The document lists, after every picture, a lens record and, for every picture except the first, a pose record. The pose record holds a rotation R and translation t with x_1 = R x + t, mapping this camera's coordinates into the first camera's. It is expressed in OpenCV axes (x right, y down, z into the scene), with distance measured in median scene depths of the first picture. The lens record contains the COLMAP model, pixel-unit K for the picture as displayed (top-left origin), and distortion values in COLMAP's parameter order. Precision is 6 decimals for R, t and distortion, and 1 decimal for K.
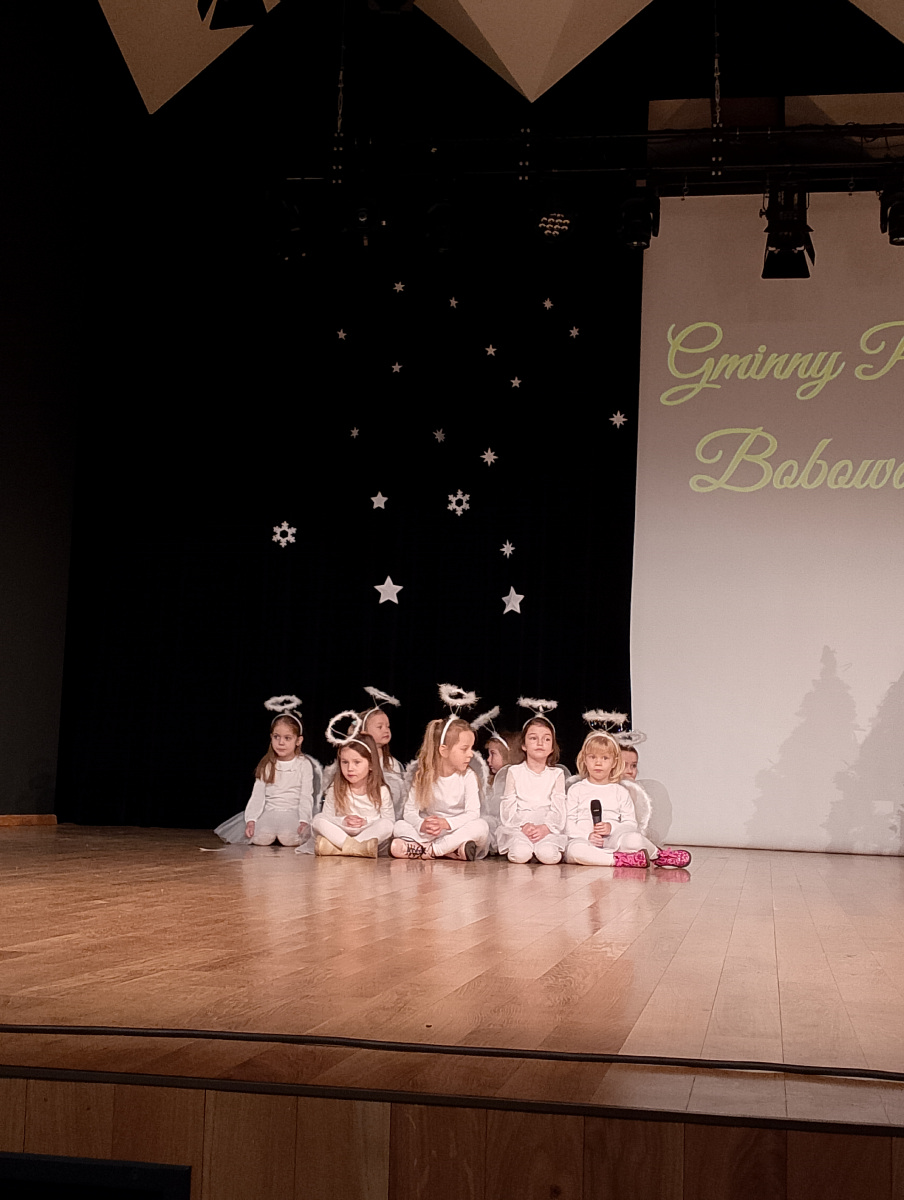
lens RADIAL K [[1739.1, 0, 449.2], [0, 1739.1, 607.8], [0, 0, 1]] dist [0.140899, 0.000000]
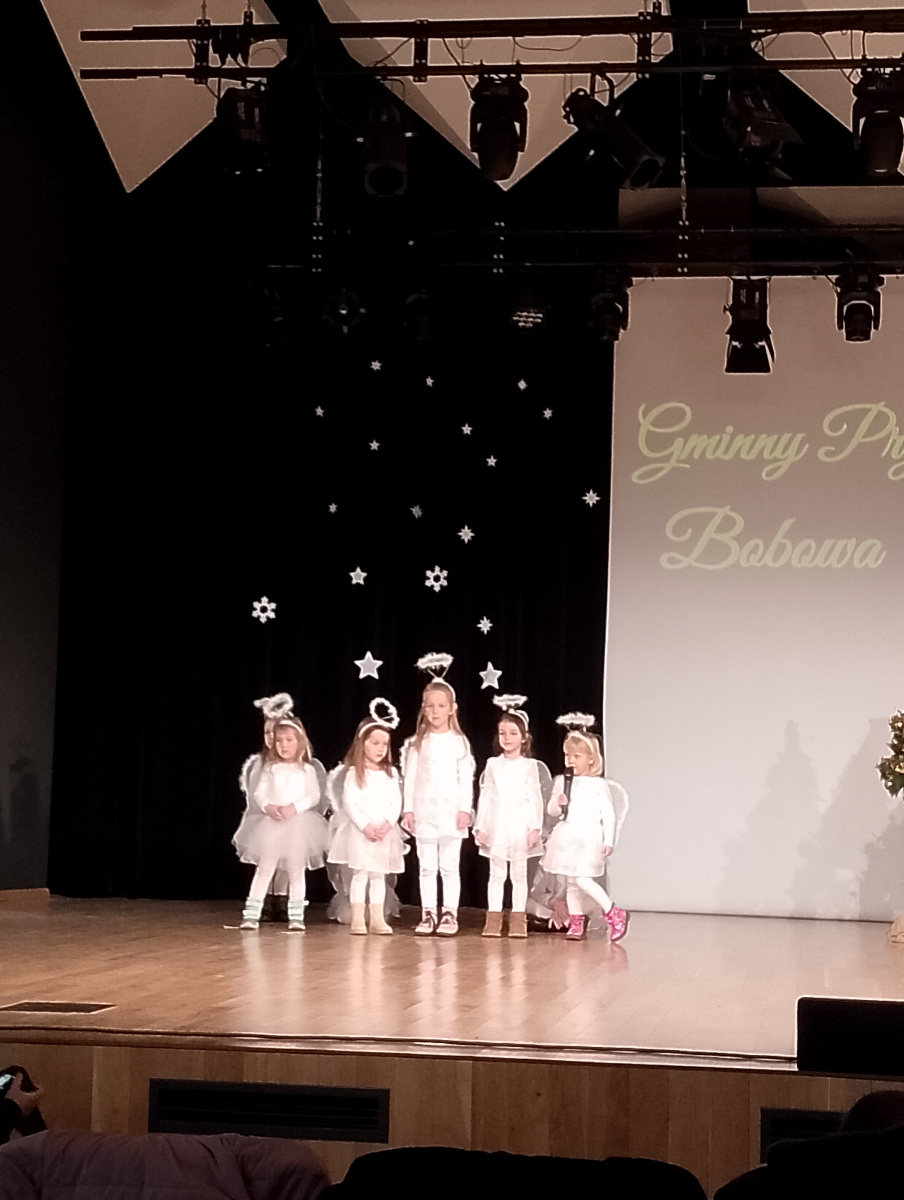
lens RADIAL K [[2415.8, 0, 471.0], [0, 2415.8, 603.4], [0, 0, 1]] dist [0.305654, 0.000000]
pose [[0.999145, -0.004975, 0.041054, -0.032980], [0.004198, 0.999811, 0.019005, -0.073949], [-0.041141, -0.018816, 0.998976, -0.427309]]
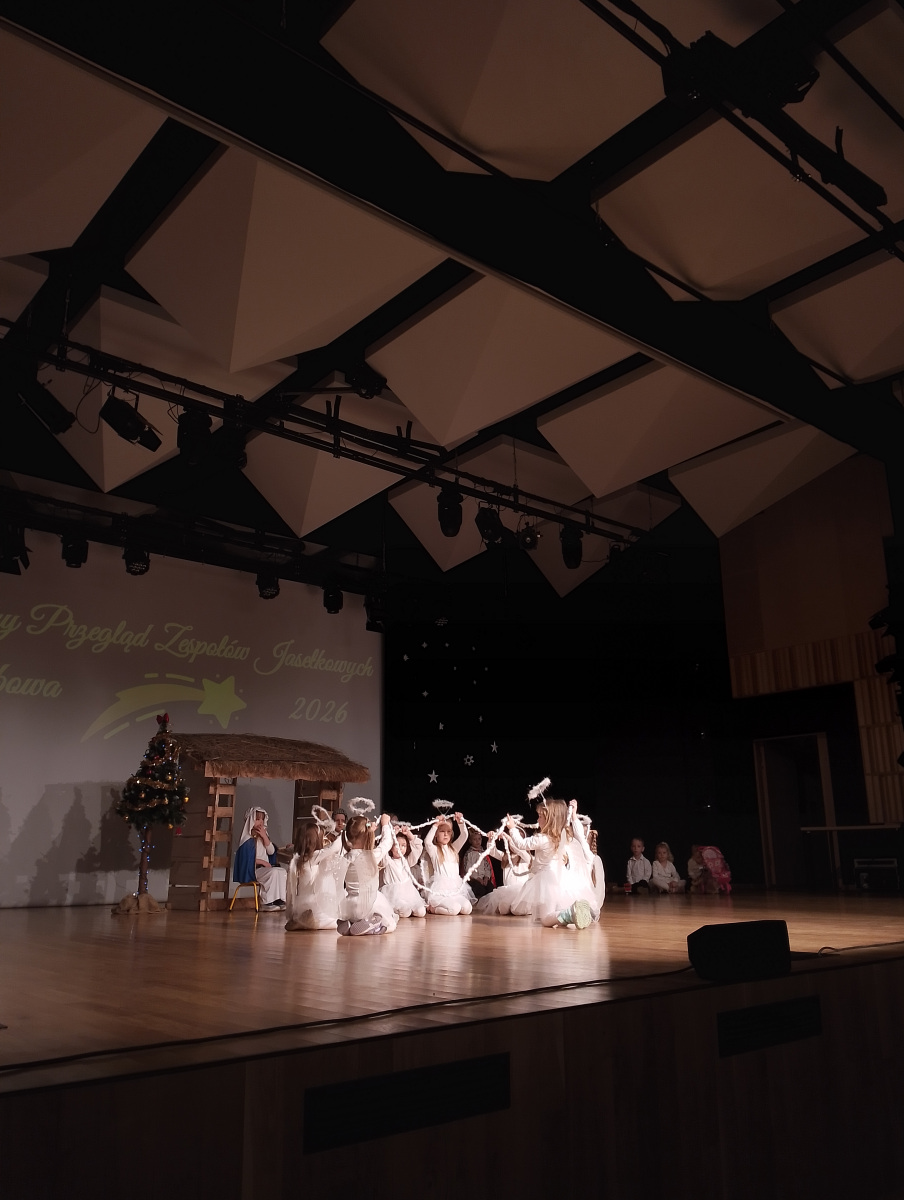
lens RADIAL K [[972.5, 0, 458.6], [0, 972.5, 609.2], [0, 0, 1]] dist [0.096547, -0.198873]
pose [[0.625863, 0.153083, 0.764762, -0.259764], [-0.044038, 0.985920, -0.161312, -0.011845], [-0.778689, 0.067281, 0.623793, 0.033917]]
